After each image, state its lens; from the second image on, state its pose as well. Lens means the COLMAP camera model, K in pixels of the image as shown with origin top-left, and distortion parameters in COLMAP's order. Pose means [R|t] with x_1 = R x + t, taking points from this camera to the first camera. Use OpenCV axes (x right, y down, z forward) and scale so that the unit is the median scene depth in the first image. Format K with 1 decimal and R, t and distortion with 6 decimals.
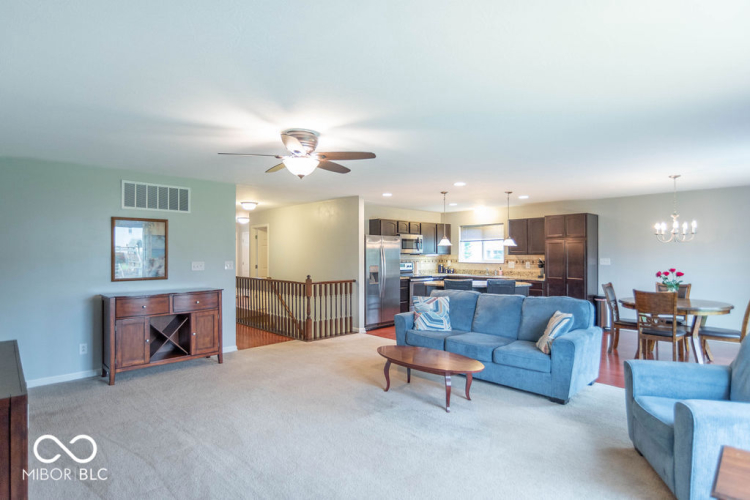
lens RADIAL K [[390.1, 0, 367.2], [0, 390.1, 249.1], [0, 0, 1]] dist [-0.004048, 0.000233]
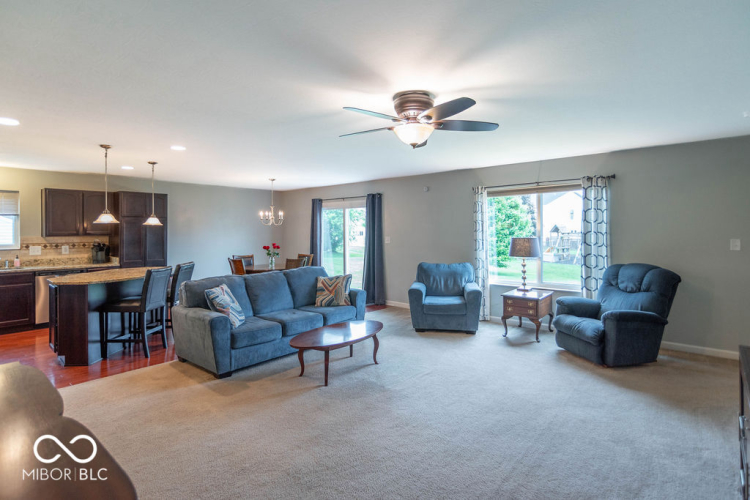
lens RADIAL K [[388.3, 0, 373.6], [0, 388.3, 229.6], [0, 0, 1]] dist [-0.001832, -0.000107]
pose [[-0.074226, 0.005397, 0.997227, -0.520251], [-0.003508, 0.999978, -0.005673, 0.004681], [-0.997235, -0.003920, -0.074205, 0.577515]]
